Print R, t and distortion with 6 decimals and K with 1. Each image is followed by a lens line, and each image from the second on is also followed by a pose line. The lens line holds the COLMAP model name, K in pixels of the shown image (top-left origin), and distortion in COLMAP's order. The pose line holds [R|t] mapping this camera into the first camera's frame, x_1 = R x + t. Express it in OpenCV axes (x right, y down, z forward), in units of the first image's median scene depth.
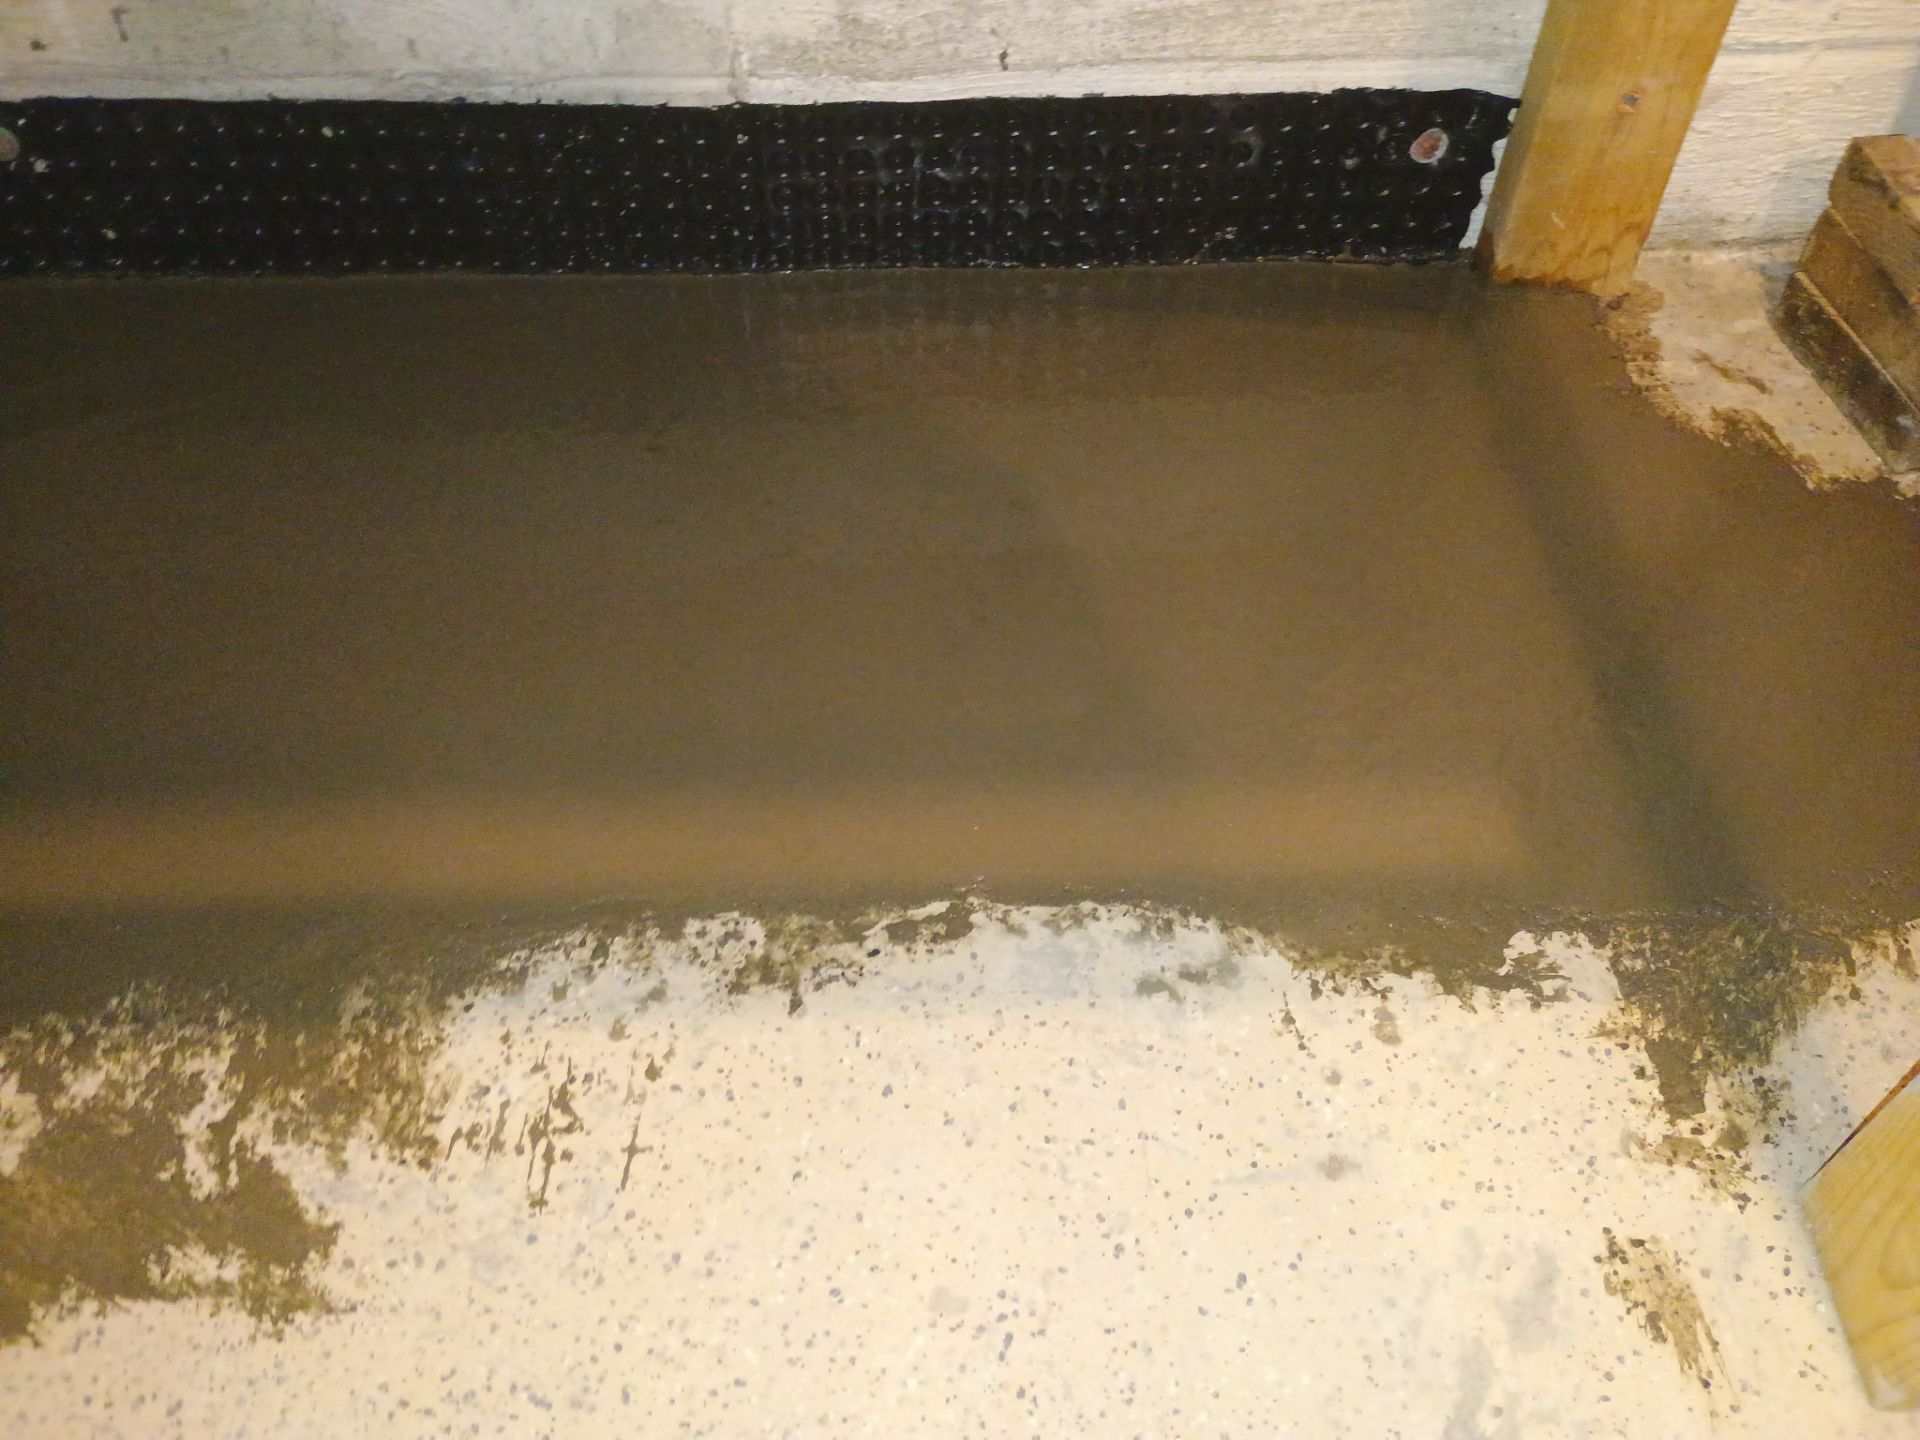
lens RADIAL K [[1554.4, 0, 961.7], [0, 1554.4, 680.8], [0, 0, 1]] dist [0.065090, -0.072436]
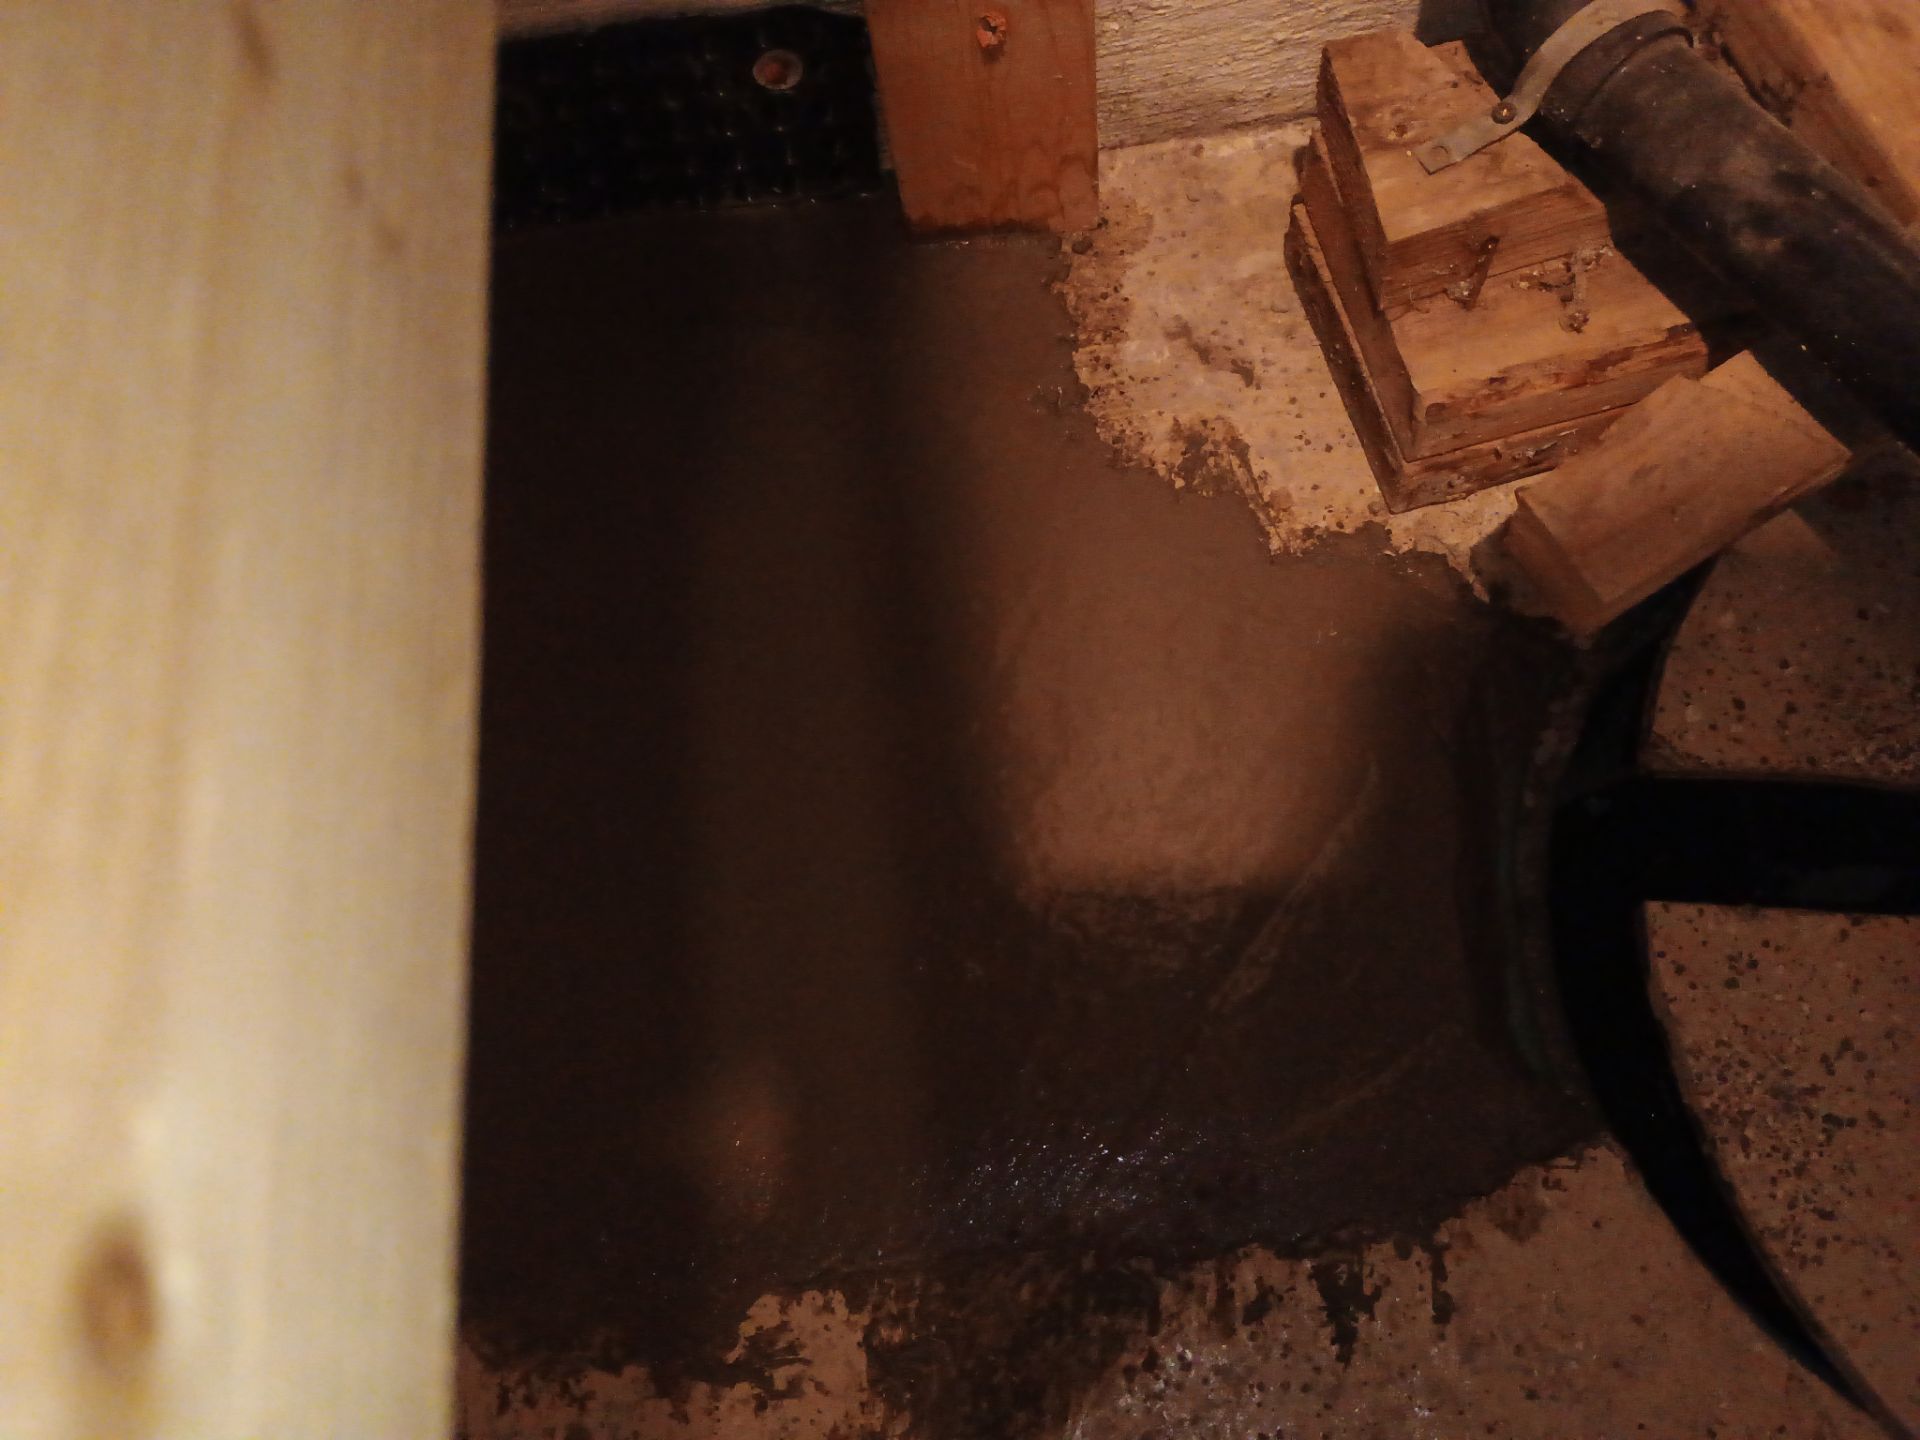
lens RADIAL K [[1554.4, 0, 961.7], [0, 1554.4, 680.8], [0, 0, 1]] dist [0.065090, -0.072436]
pose [[0.994843, -0.084592, -0.055953, 0.425155], [0.097647, 0.947987, 0.302963, -0.303850], [0.027415, -0.306864, 0.951358, 0.260961]]
